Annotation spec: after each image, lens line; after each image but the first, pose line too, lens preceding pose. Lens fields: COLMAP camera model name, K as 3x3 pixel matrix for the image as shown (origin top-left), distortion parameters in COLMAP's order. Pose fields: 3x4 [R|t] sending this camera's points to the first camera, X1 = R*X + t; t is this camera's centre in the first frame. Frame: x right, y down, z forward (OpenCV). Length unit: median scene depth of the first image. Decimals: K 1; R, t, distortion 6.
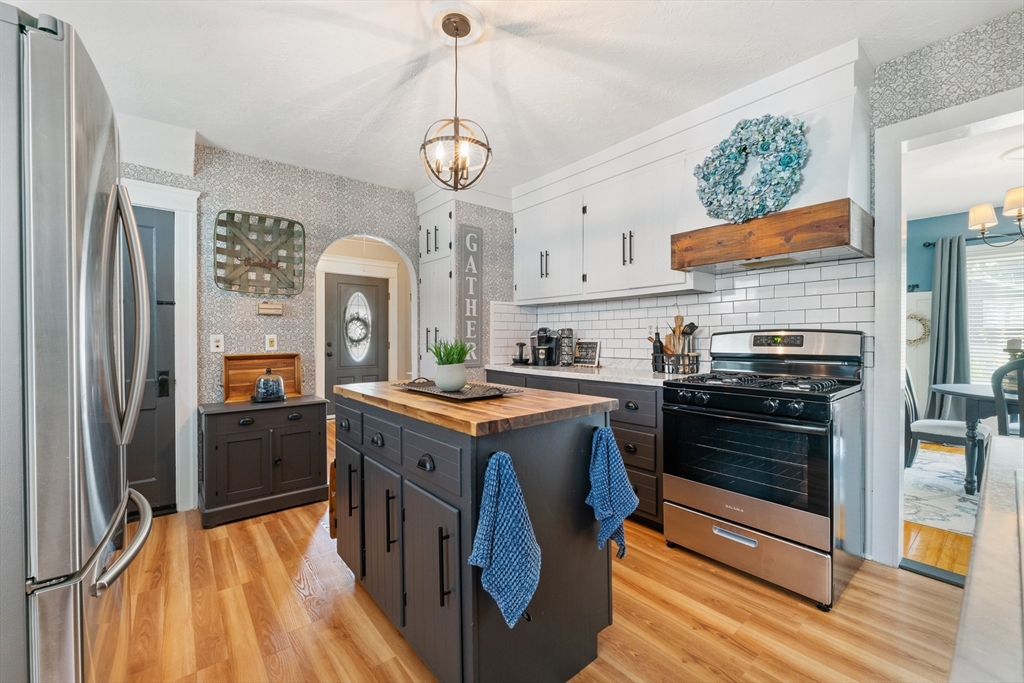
lens RADIAL K [[409.6, 0, 514.9], [0, 409.6, 338.8], [0, 0, 1]] dist [-0.007638, 0.000689]
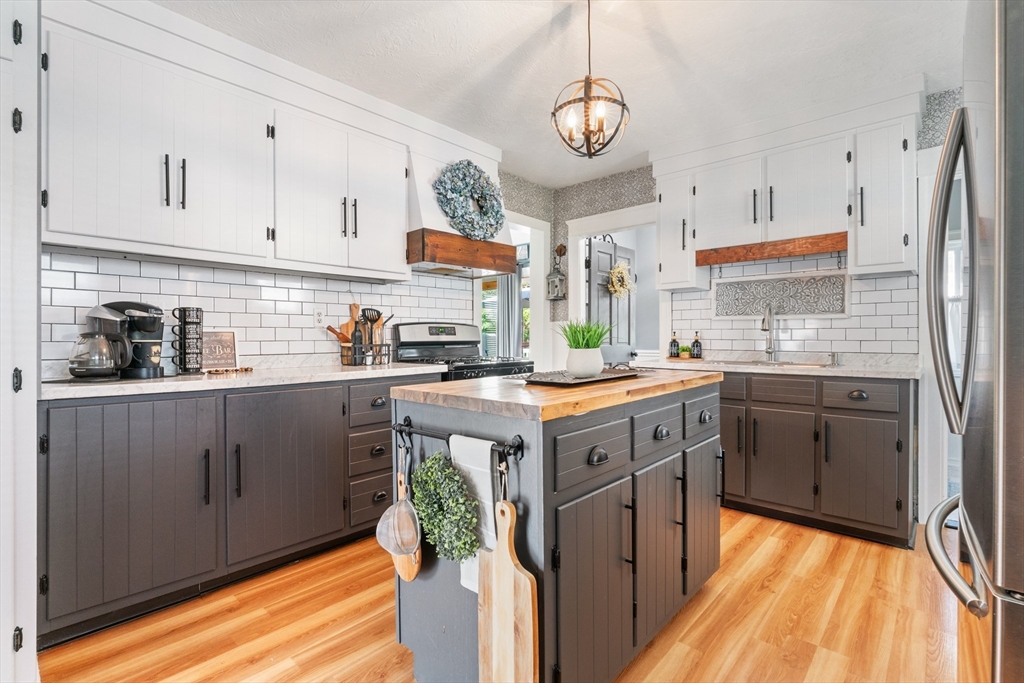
lens RADIAL K [[476.2, 0, 504.1], [0, 476.2, 340.8], [0, 0, 1]] dist [-0.004252, -0.000096]
pose [[-0.122455, -0.003819, 0.992467, -0.588016], [0.004089, 0.999982, 0.004353, 0.020272], [-0.992466, 0.004592, -0.122438, 0.663213]]
